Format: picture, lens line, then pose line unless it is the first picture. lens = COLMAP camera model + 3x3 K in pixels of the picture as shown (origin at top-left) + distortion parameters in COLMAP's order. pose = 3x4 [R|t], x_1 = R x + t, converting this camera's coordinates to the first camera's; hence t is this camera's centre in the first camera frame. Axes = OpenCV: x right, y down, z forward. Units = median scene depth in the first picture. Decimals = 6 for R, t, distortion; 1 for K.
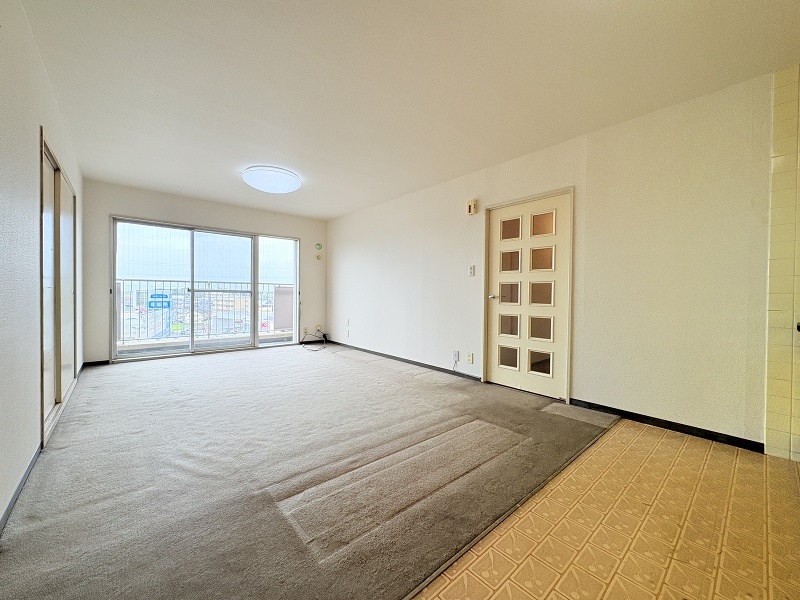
lens RADIAL K [[320.3, 0, 402.6], [0, 320.3, 295.7], [0, 0, 1]] dist [0.001969, 0.000164]
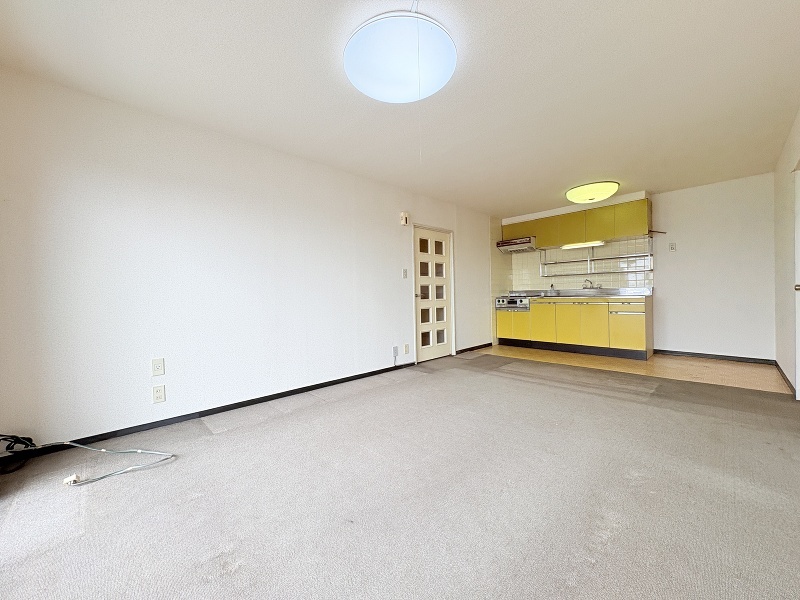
lens RADIAL K [[320.3, 0, 402.6], [0, 320.3, 295.7], [0, 0, 1]] dist [0.001969, 0.000164]
pose [[-0.058643, -0.013333, 0.998190, -1.041826], [0.026913, 0.999526, 0.014932, -0.016908], [-0.997916, 0.027740, -0.058256, 1.191367]]
